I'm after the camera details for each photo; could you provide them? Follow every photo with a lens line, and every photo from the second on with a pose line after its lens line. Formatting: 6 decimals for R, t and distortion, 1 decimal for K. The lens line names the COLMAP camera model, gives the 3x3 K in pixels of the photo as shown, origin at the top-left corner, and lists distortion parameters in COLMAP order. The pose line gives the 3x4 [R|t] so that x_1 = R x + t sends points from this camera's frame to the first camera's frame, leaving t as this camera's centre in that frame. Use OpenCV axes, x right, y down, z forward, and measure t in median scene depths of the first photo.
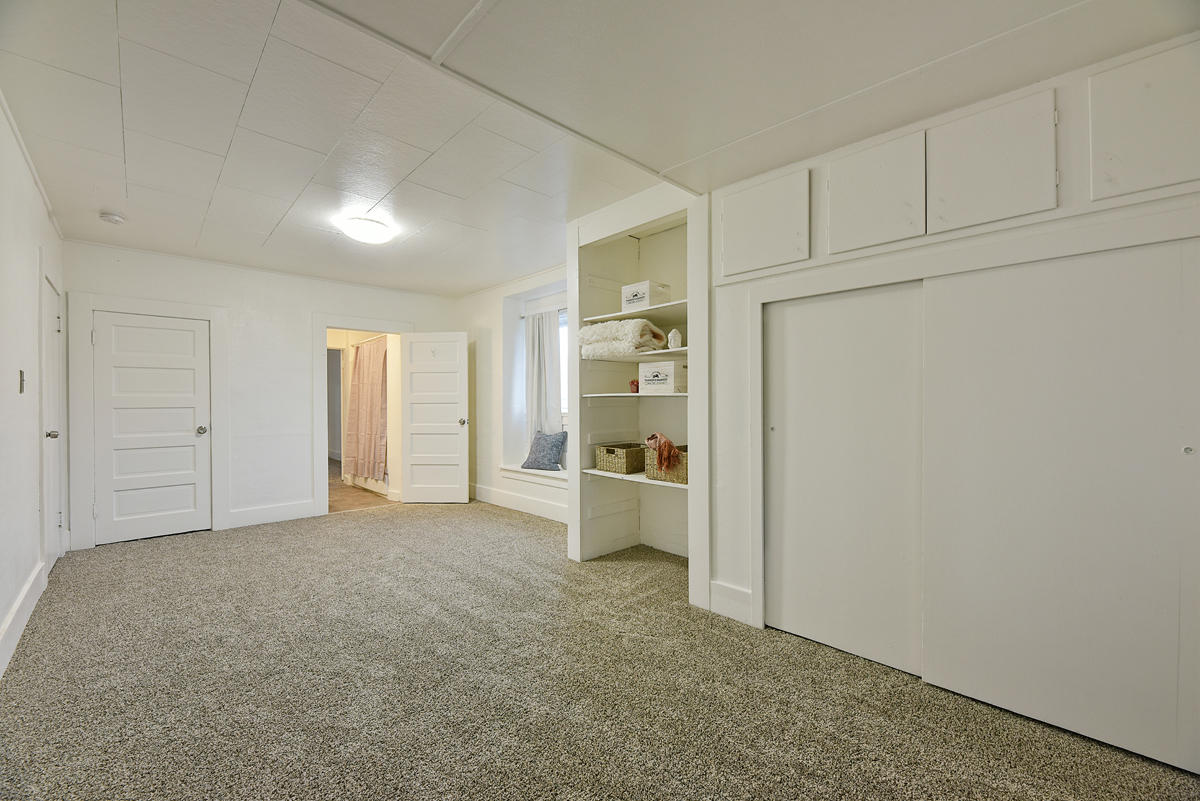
lens RADIAL K [[483.3, 0, 600.0], [0, 483.3, 400.5], [0, 0, 1]] dist [-0.000437, -0.003038]
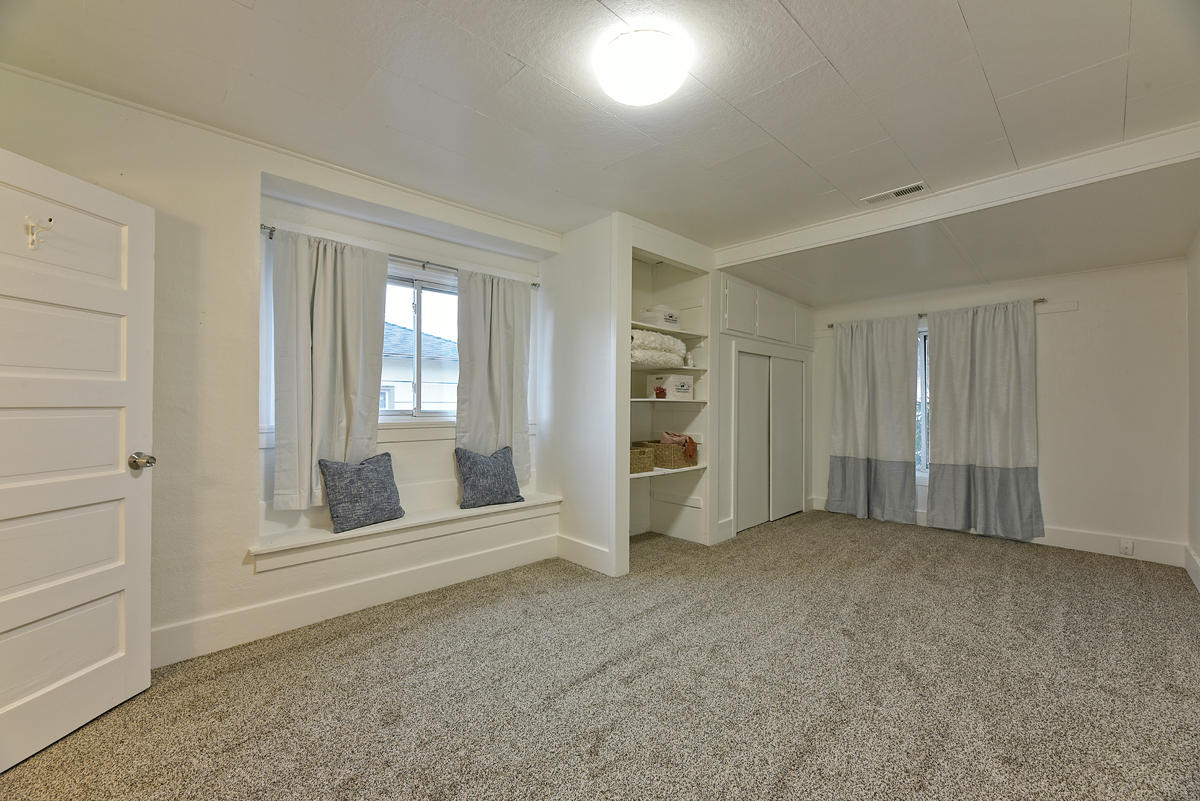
lens RADIAL K [[483.3, 0, 600.0], [0, 483.3, 400.5], [0, 0, 1]] dist [-0.000437, -0.003038]
pose [[-0.001969, 0.012291, 0.999923, -1.066333], [-0.006296, 0.999904, -0.012303, 0.003924], [-0.999978, -0.006319, -0.001892, 1.125320]]
